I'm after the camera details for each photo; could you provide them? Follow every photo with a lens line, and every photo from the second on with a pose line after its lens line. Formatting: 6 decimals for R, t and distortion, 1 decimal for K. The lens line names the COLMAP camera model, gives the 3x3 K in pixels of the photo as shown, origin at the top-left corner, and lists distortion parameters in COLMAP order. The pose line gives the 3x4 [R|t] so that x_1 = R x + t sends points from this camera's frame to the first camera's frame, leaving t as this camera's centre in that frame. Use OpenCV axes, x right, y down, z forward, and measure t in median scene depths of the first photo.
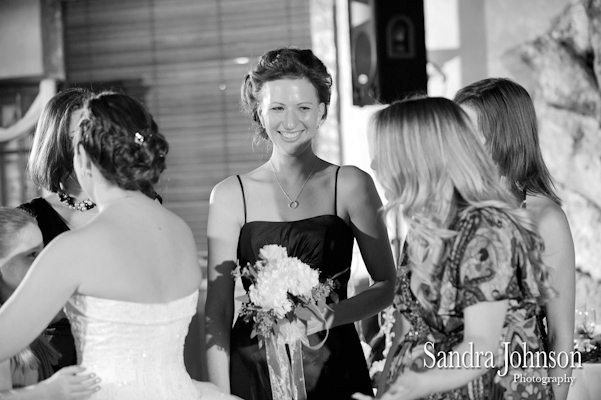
lens RADIAL K [[1686.7, 0, 300.0], [0, 1686.7, 199.9], [0, 0, 1]] dist [-0.073384, 0.000000]
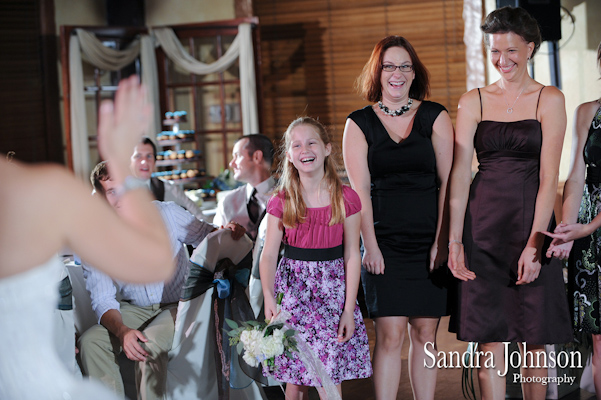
lens RADIAL K [[1686.7, 0, 300.9], [0, 1686.7, 200.0], [0, 0, 1]] dist [-0.073384, 0.000000]
pose [[0.998411, -0.004302, -0.056185, -0.039844], [0.006550, 0.999182, 0.039895, 0.007448], [0.055968, -0.040200, 0.997623, -0.211240]]
